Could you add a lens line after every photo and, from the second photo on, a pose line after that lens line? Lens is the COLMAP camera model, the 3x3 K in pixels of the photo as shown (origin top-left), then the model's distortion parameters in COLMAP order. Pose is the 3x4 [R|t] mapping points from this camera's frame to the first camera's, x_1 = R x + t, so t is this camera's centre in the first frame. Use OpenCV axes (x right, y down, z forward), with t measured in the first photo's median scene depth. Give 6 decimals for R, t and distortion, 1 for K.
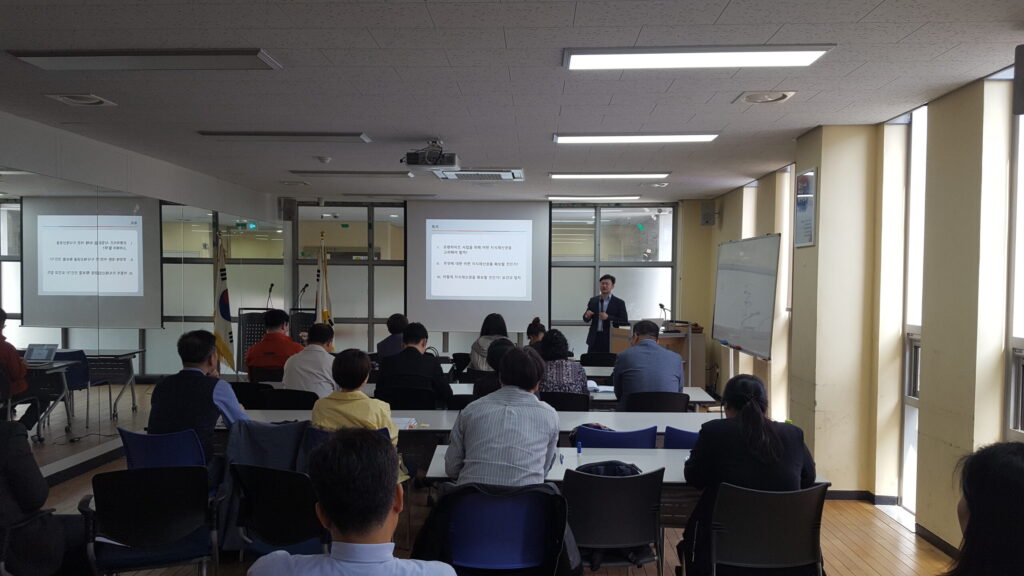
lens RADIAL K [[755.3, 0, 512.0], [0, 755.3, 288.0], [0, 0, 1]] dist [0.200802, -0.366836]
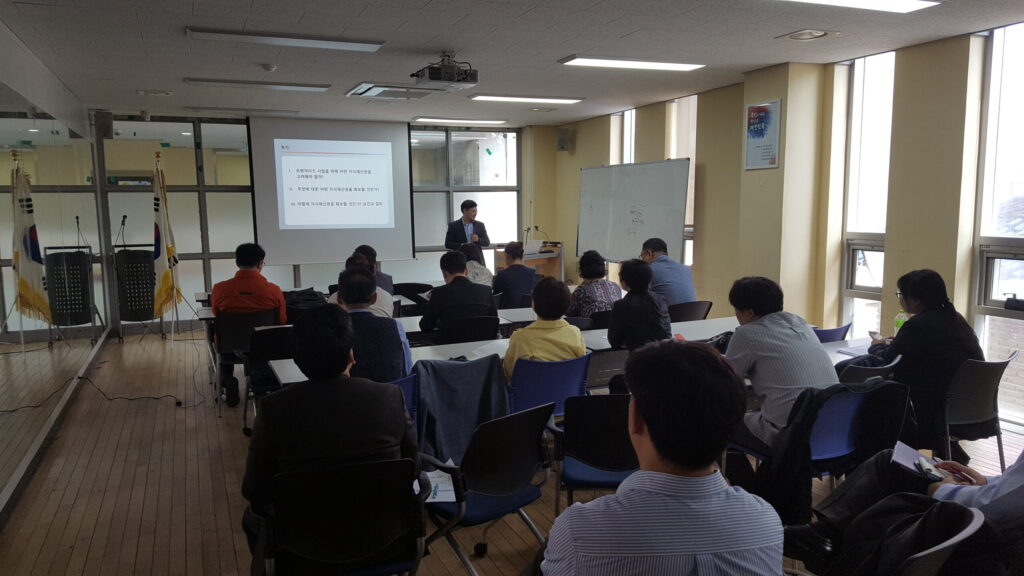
lens RADIAL K [[755.3, 0, 512.0], [0, 755.3, 288.0], [0, 0, 1]] dist [0.200802, -0.366836]
pose [[0.911397, -0.065026, 0.406358, -0.246354], [0.025377, 0.994439, 0.102216, -0.002129], [-0.410744, -0.082847, 0.907979, 0.053391]]
